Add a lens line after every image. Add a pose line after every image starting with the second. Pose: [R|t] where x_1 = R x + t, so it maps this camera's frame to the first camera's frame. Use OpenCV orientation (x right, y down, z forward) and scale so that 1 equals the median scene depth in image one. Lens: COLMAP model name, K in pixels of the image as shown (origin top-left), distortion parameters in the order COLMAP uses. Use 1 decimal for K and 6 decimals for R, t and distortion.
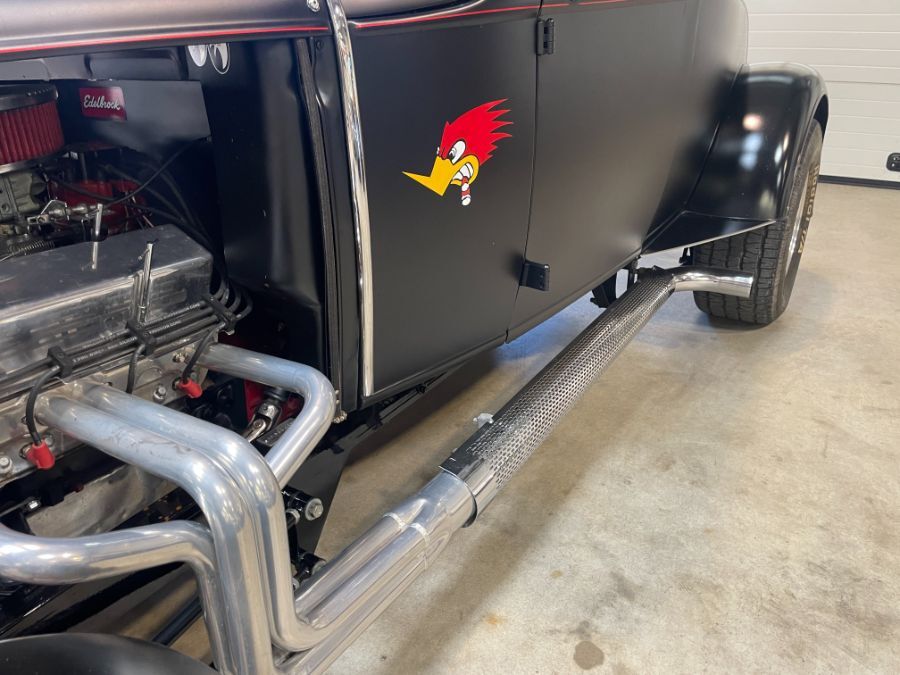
lens RADIAL K [[681.9, 0, 452.2], [0, 681.9, 338.8], [0, 0, 1]] dist [0.095574, -0.130577]
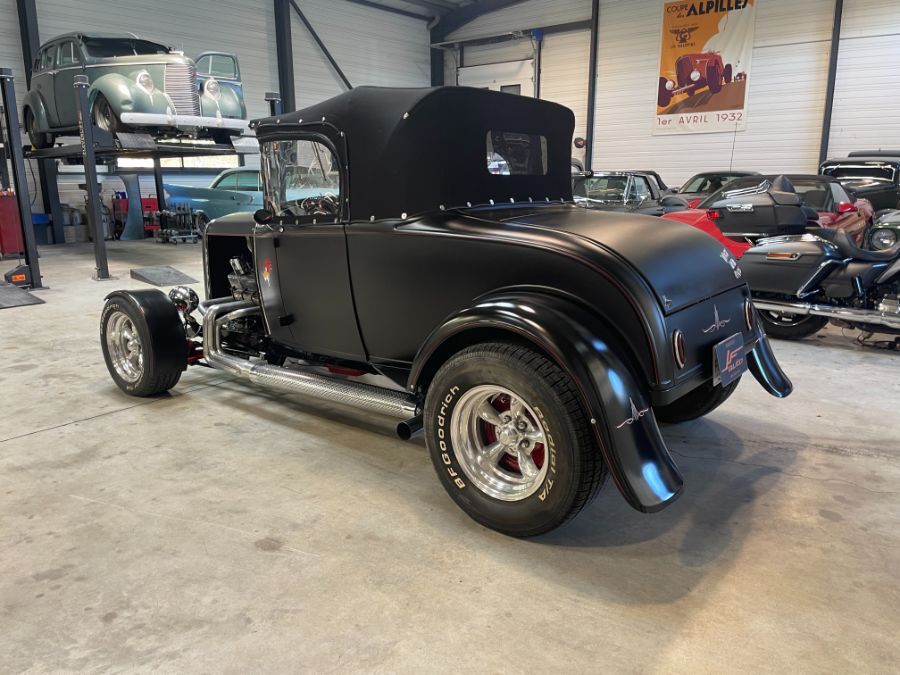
lens RADIAL K [[681.9, 0, 452.1], [0, 681.9, 333.5], [0, 0, 1]] dist [0.095574, -0.130577]
pose [[-0.118342, 0.227128, -0.966648, 2.989286], [-0.391163, 0.884109, 0.255622, -1.117258], [0.912681, 0.408367, -0.015783, 1.836058]]
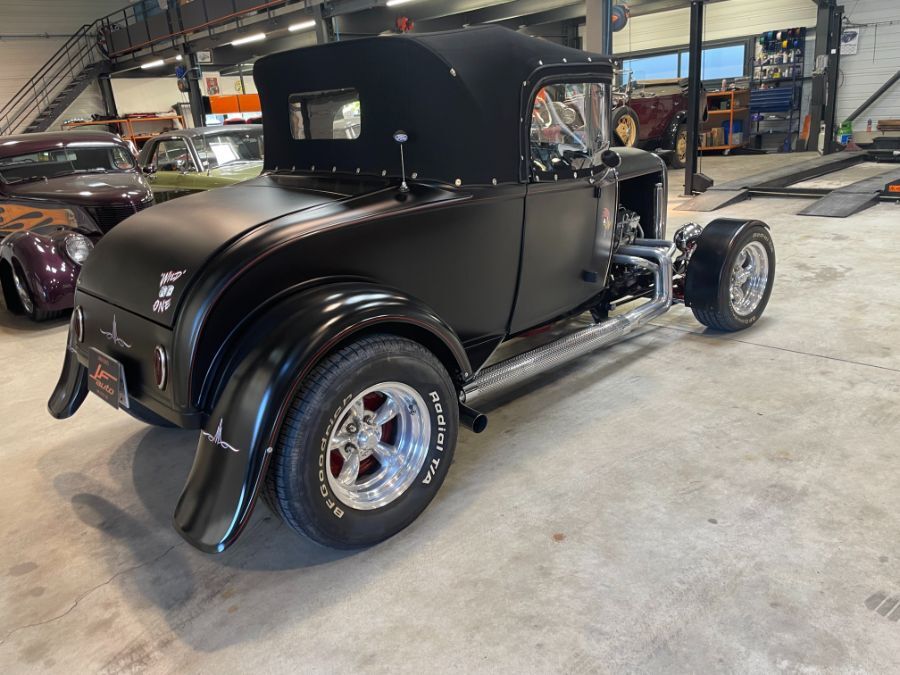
lens RADIAL K [[681.9, 0, 457.0], [0, 681.9, 338.3], [0, 0, 1]] dist [0.095574, -0.130577]
pose [[-0.965631, -0.003037, 0.259900, -0.917946], [0.173897, 0.735619, 0.654694, -2.073604], [-0.193175, 0.677389, -0.709808, 3.884336]]
